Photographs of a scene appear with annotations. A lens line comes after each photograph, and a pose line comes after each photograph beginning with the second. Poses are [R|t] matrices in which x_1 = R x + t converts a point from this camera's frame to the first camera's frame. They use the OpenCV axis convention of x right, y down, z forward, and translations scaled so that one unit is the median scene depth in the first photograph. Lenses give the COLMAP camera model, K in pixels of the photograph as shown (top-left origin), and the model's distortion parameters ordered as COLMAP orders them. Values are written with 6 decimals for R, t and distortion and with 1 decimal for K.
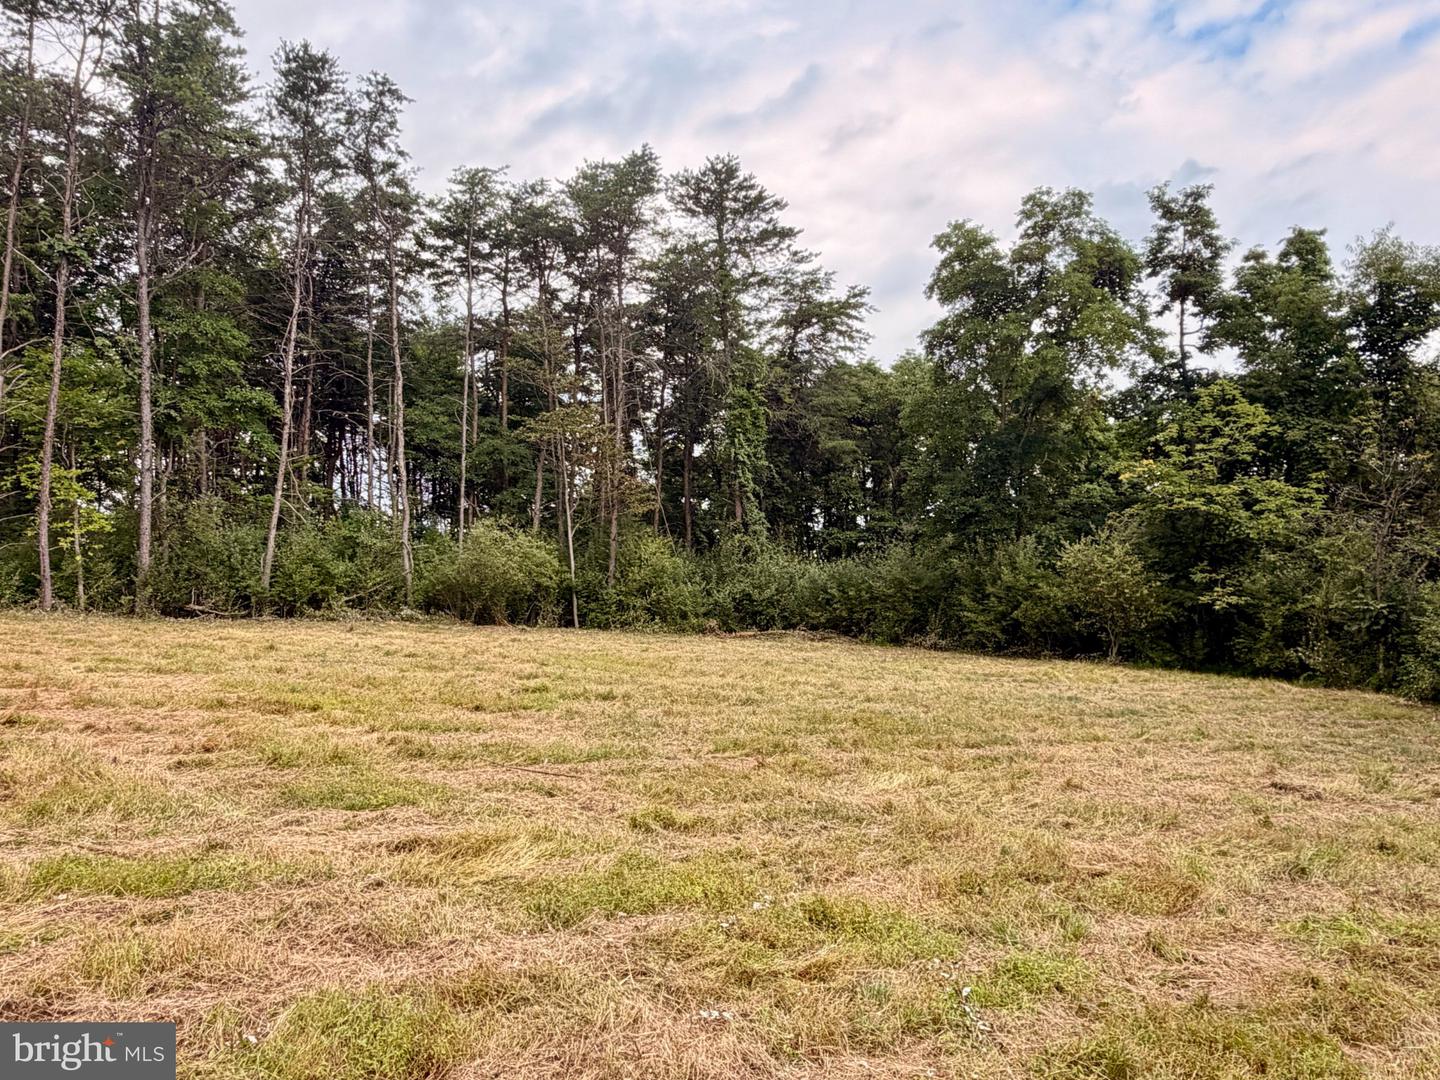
lens RADIAL K [[967.3, 0, 719.8], [0, 967.3, 542.1], [0, 0, 1]] dist [-0.004610, -0.000584]
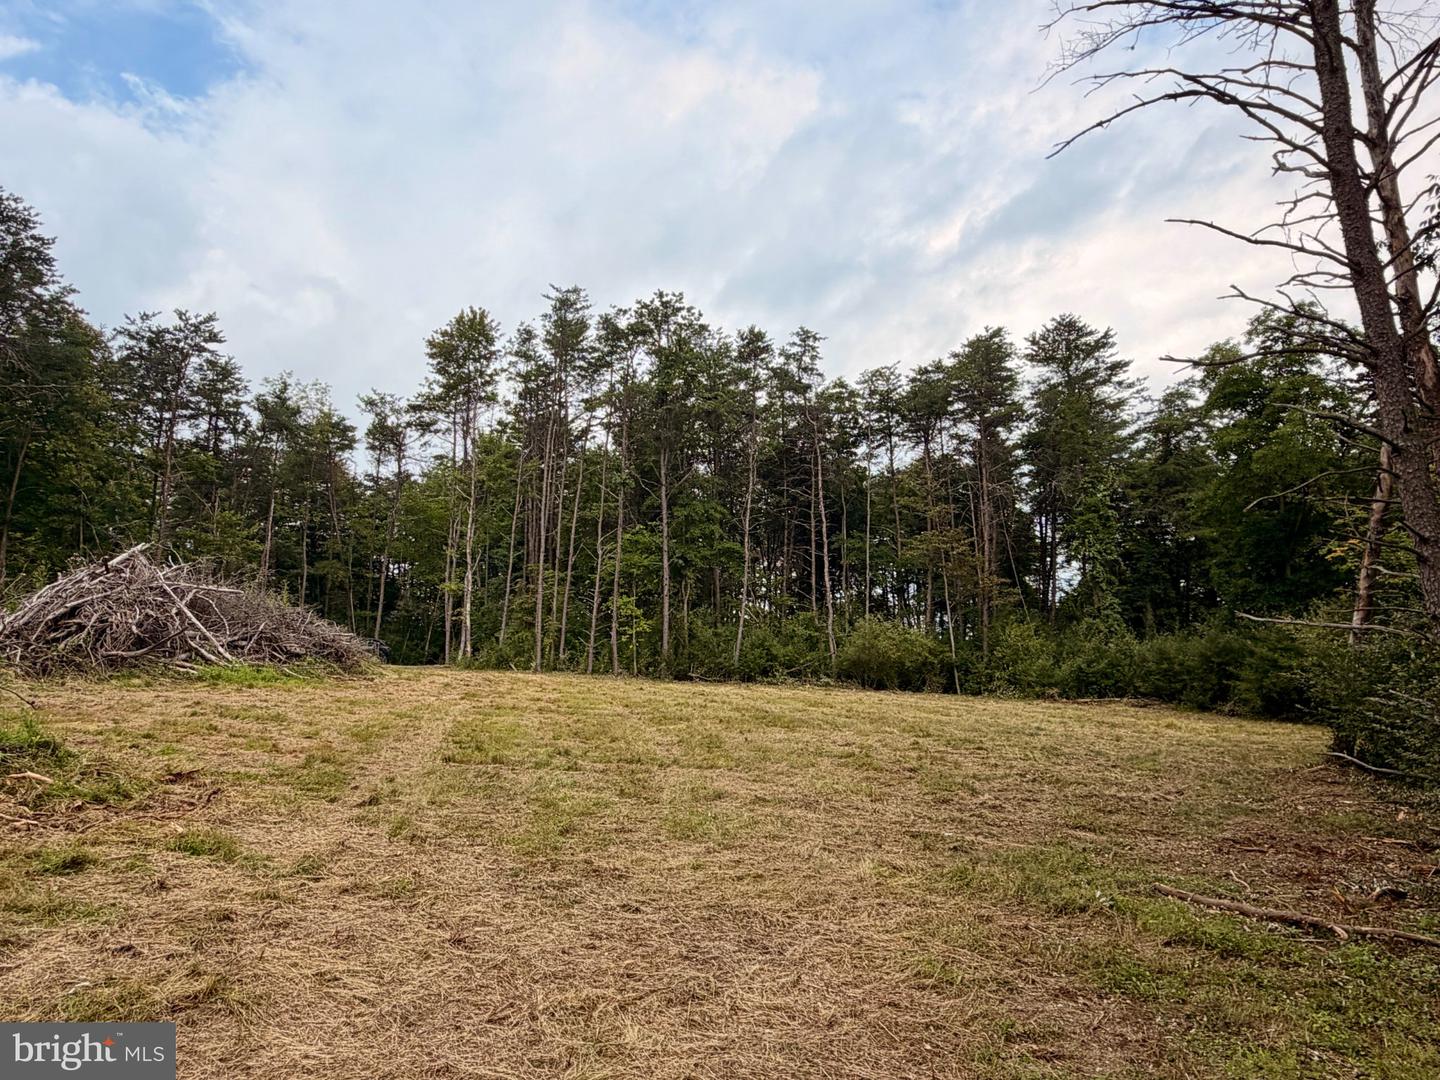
lens RADIAL K [[880.2, 0, 720.3], [0, 880.2, 539.4], [0, 0, 1]] dist [-0.001593, 0.000119]
pose [[0.798564, -0.090505, -0.595067, 0.362751], [0.027943, 0.993139, -0.113551, 0.006961], [0.601261, 0.074050, 0.795614, -0.180475]]
